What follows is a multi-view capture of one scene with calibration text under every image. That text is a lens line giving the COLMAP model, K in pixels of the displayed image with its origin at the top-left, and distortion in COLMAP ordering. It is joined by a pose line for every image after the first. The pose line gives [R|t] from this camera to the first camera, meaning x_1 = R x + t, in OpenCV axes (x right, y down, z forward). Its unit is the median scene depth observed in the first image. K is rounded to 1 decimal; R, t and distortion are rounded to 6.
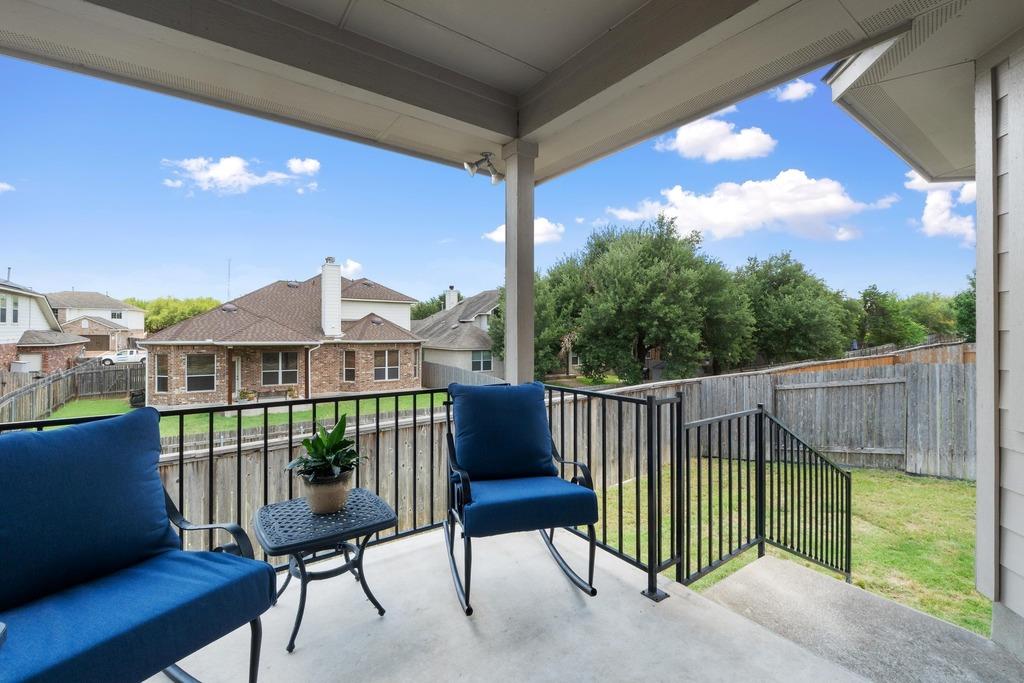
lens RADIAL K [[440.5, 0, 509.9], [0, 440.5, 324.8], [0, 0, 1]] dist [-0.003843, -0.000586]
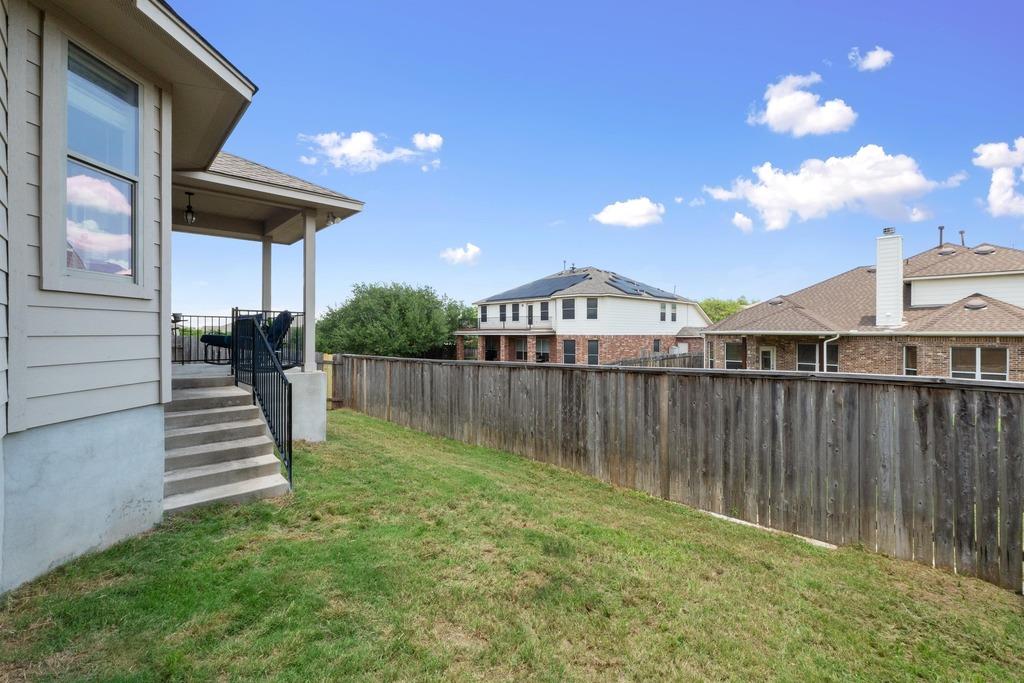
lens RADIAL K [[444.0, 0, 513.0], [0, 444.0, 333.8], [0, 0, 1]] dist [-0.002472, -0.000772]
pose [[0.126606, -0.003578, -0.991947, 0.372656], [0.009457, 0.999952, -0.002400, 0.040353], [0.991908, -0.009077, 0.126633, 0.267546]]
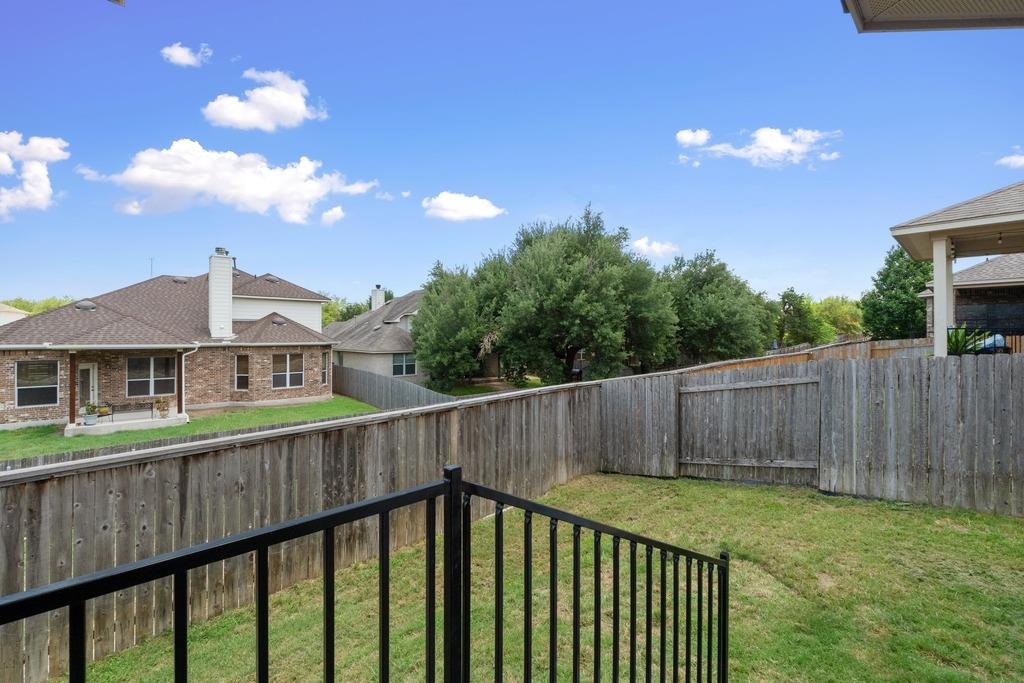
lens RADIAL K [[438.3, 0, 511.2], [0, 438.3, 332.7], [0, 0, 1]] dist [-0.005184, -0.000629]
pose [[0.992762, -0.005062, 0.119992, 0.077022], [0.003808, 0.999936, 0.010677, 0.008977], [-0.120038, -0.010142, 0.992718, 0.085654]]
